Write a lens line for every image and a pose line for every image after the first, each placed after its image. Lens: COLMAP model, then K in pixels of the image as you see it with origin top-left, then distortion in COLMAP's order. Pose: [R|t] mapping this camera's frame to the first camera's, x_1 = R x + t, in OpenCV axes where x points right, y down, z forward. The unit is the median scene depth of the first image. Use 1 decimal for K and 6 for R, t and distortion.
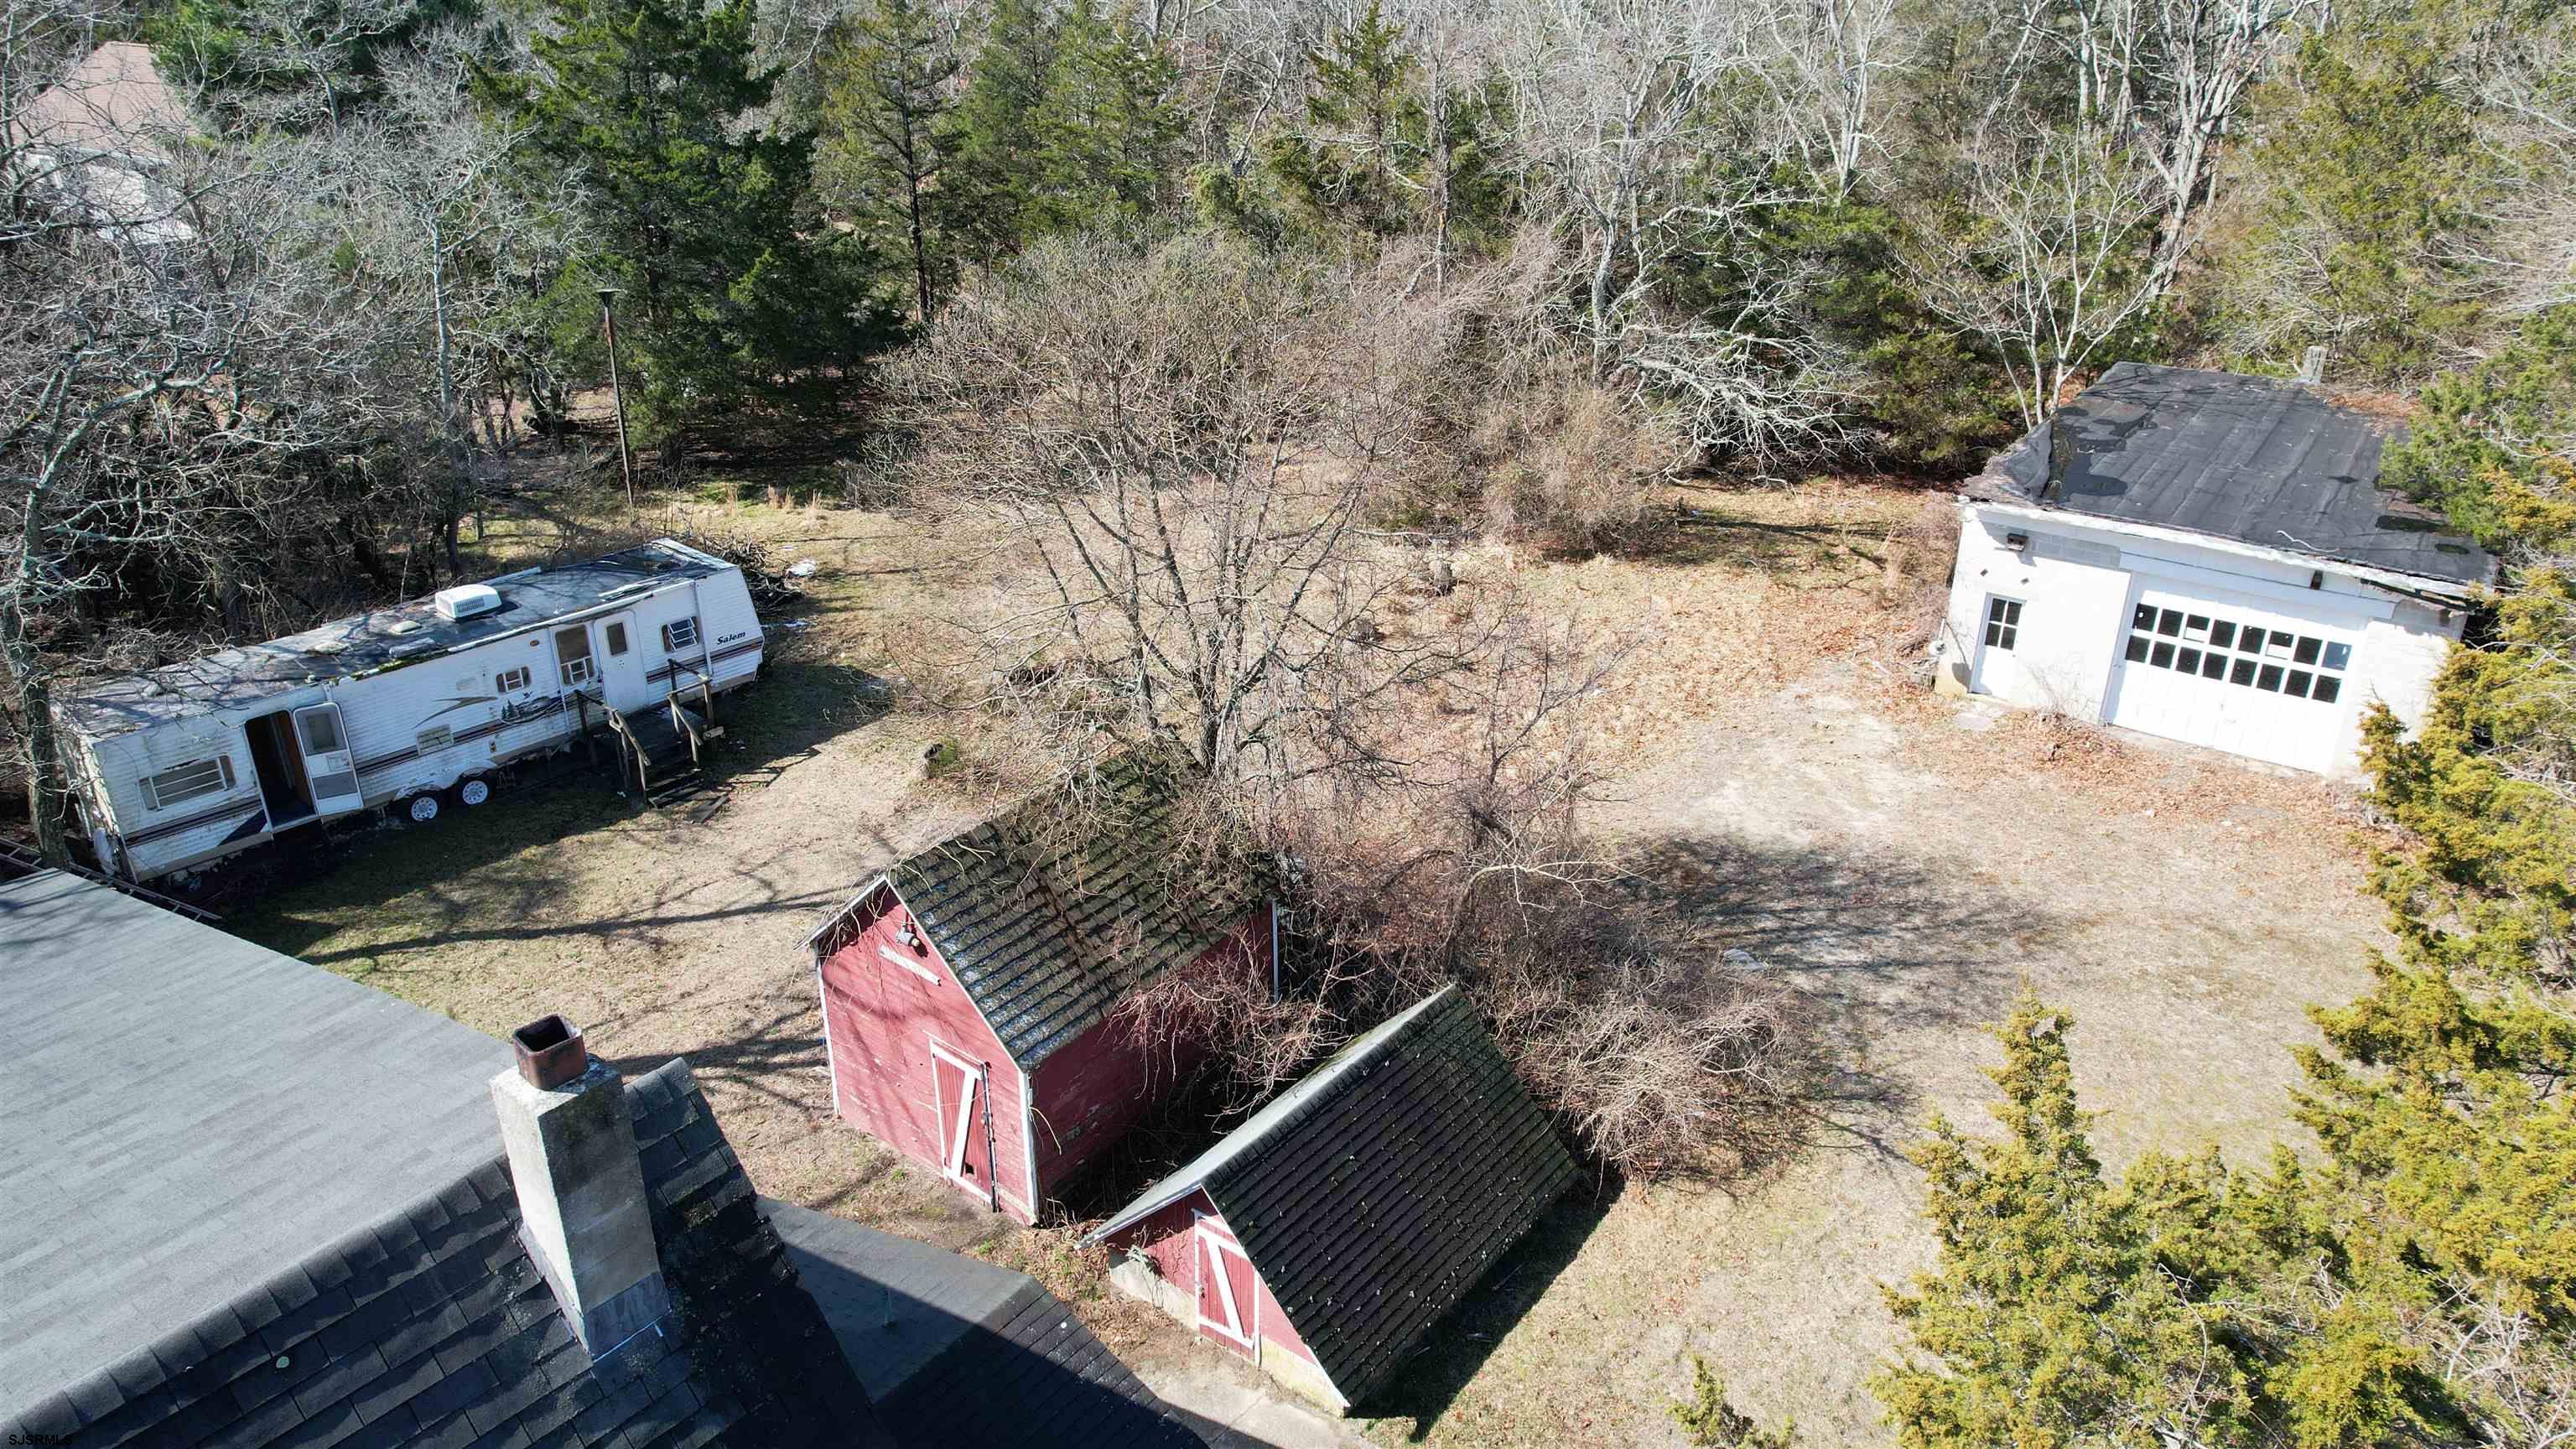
lens RADIAL K [[1682.7, 0, 1285.4], [0, 1682.7, 736.1], [0, 0, 1]] dist [-0.021291, 0.000435]
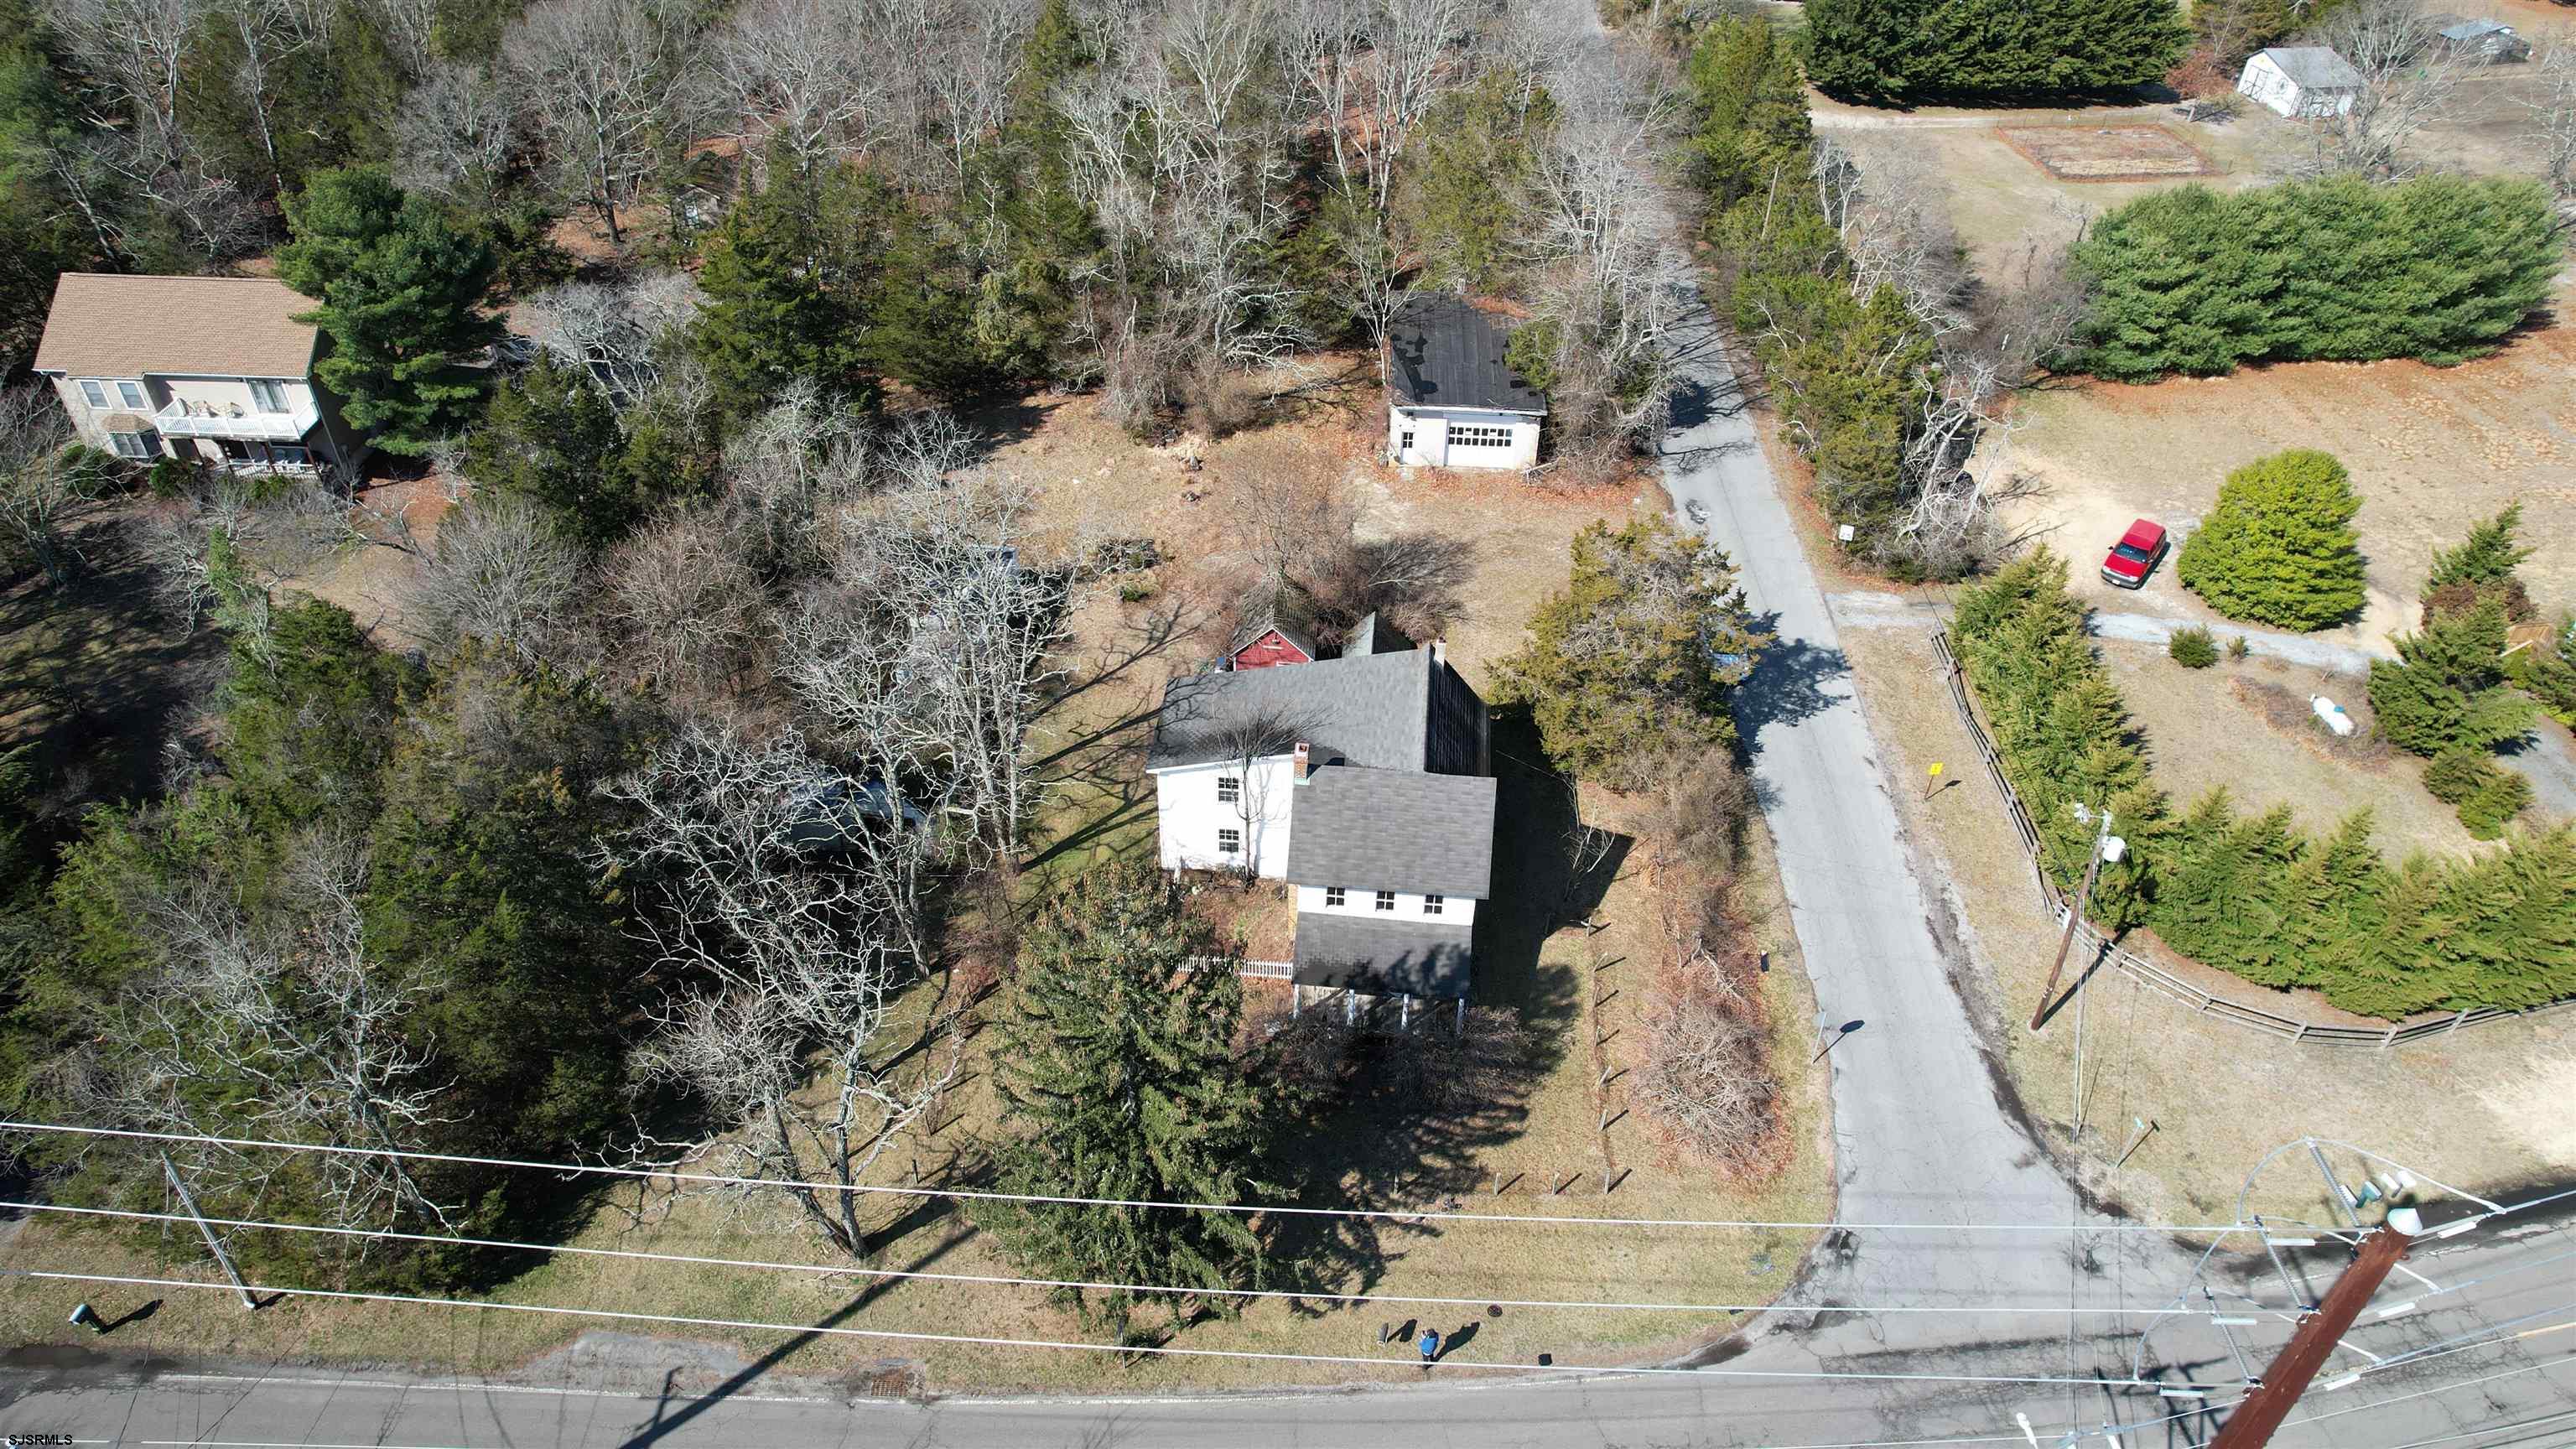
lens RADIAL K [[1682.7, 0, 1292.2], [0, 1682.7, 721.2], [0, 0, 1]] dist [-0.021291, 0.000435]
pose [[0.842820, -0.332575, 0.423141, -1.207953], [0.224132, 0.931694, 0.285850, -0.524112], [-0.489304, -0.146081, 0.859792, -1.568657]]
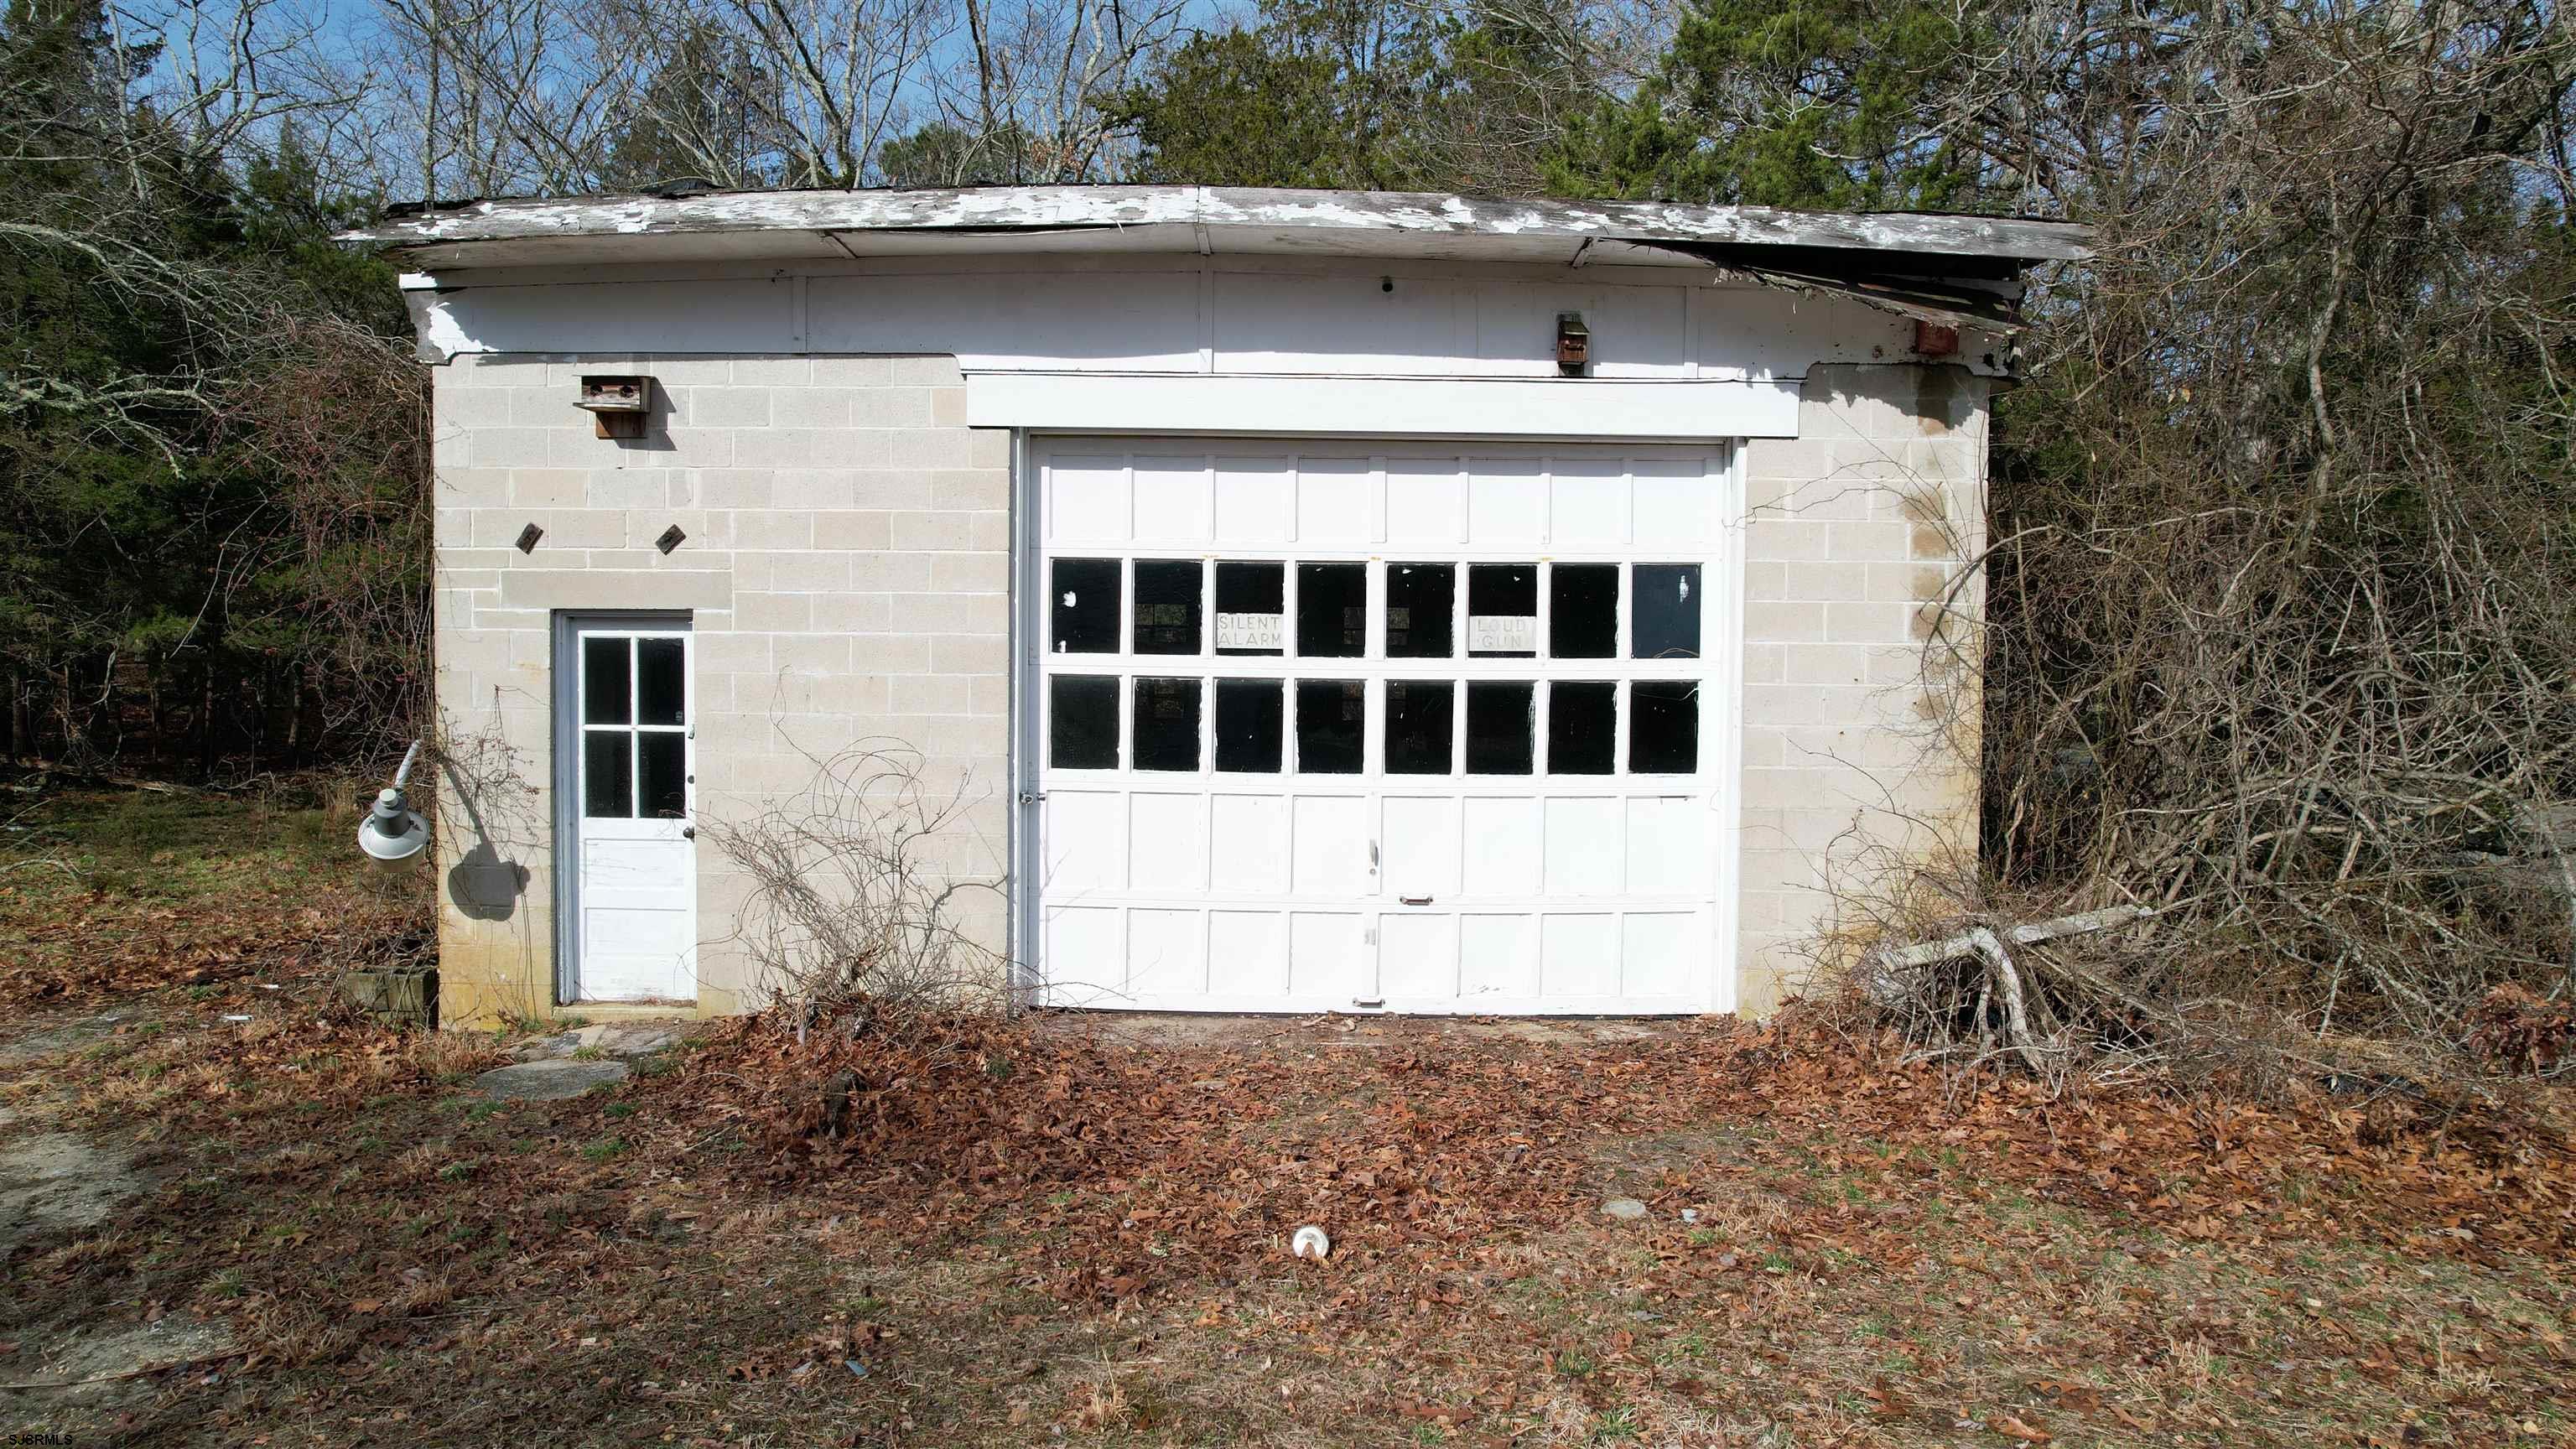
lens RADIAL K [[1682.7, 0, 1290.4], [0, 1682.7, 728.2], [0, 0, 1]] dist [-0.021291, 0.000435]
pose [[0.800843, 0.001444, 0.598873, 0.373460], [0.248127, 0.909327, -0.334002, 0.056786], [-0.545053, 0.416080, 0.727870, 0.791217]]
